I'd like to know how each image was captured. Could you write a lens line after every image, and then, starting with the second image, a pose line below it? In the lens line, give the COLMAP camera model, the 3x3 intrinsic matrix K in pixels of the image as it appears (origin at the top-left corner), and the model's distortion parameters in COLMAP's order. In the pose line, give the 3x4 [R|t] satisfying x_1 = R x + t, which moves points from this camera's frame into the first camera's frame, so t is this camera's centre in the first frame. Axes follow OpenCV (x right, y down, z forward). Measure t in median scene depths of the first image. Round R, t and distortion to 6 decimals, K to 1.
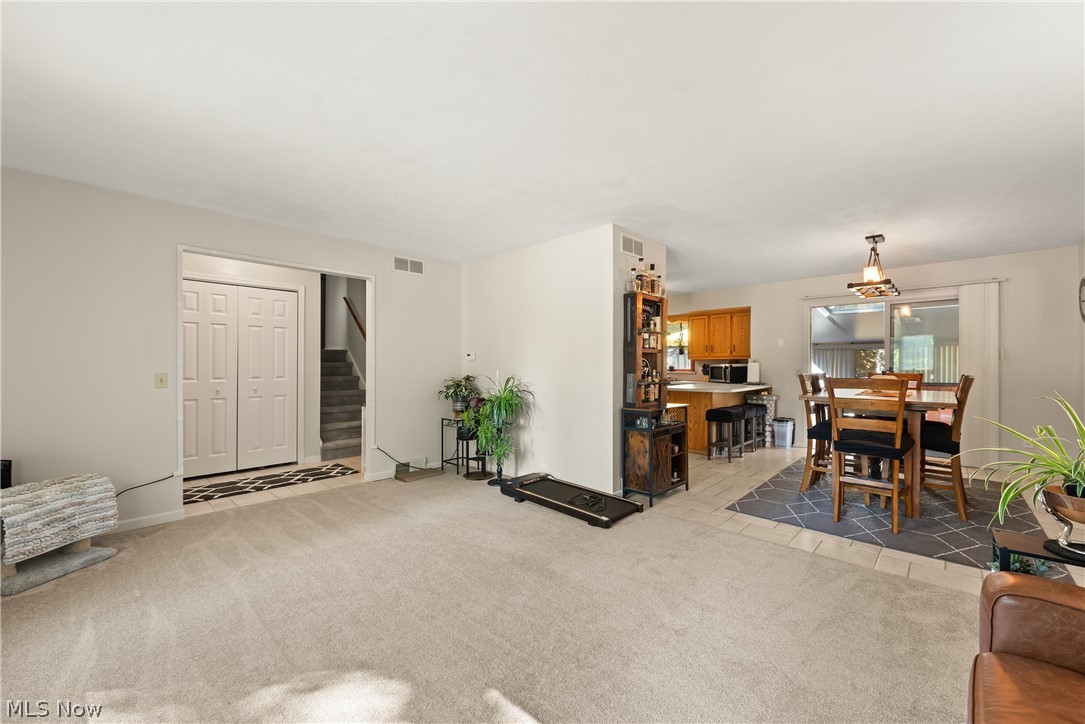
lens RADIAL K [[429.9, 0, 543.7], [0, 429.9, 358.4], [0, 0, 1]] dist [0.006811, -0.000012]
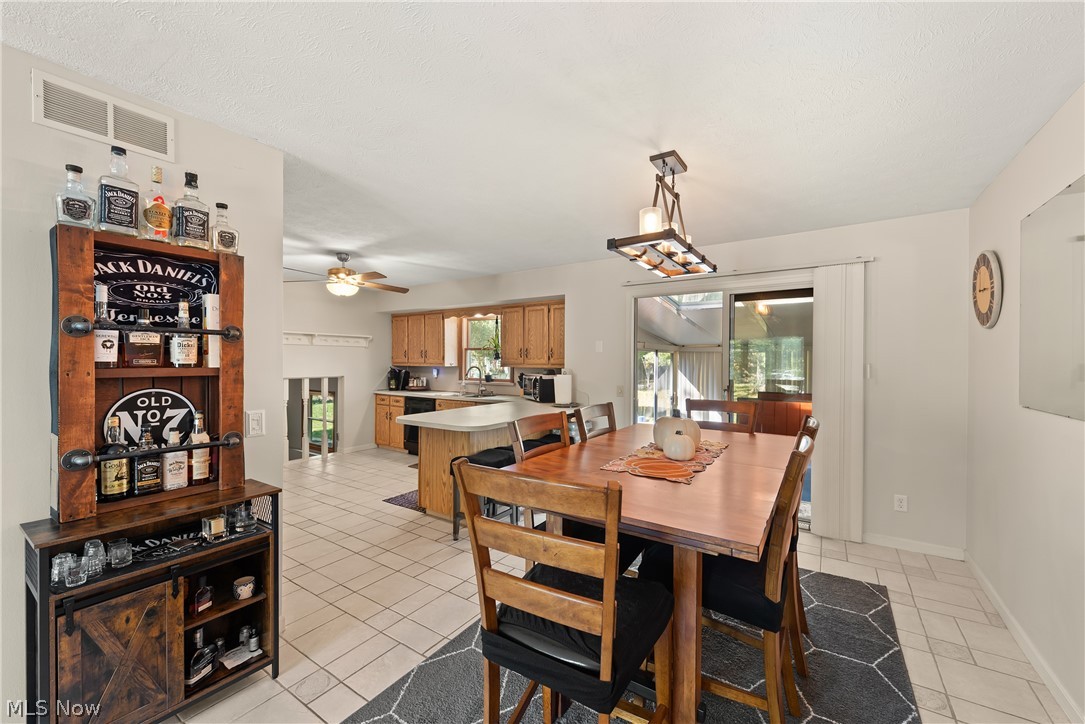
lens RADIAL K [[429.9, 0, 541.8], [0, 429.9, 353.6], [0, 0, 1]] dist [0.006811, -0.000012]
pose [[0.986118, 0.007649, 0.165869, 0.528421], [-0.007507, 0.999971, -0.001483, -0.036860], [-0.165875, 0.000217, 0.986147, 0.499695]]
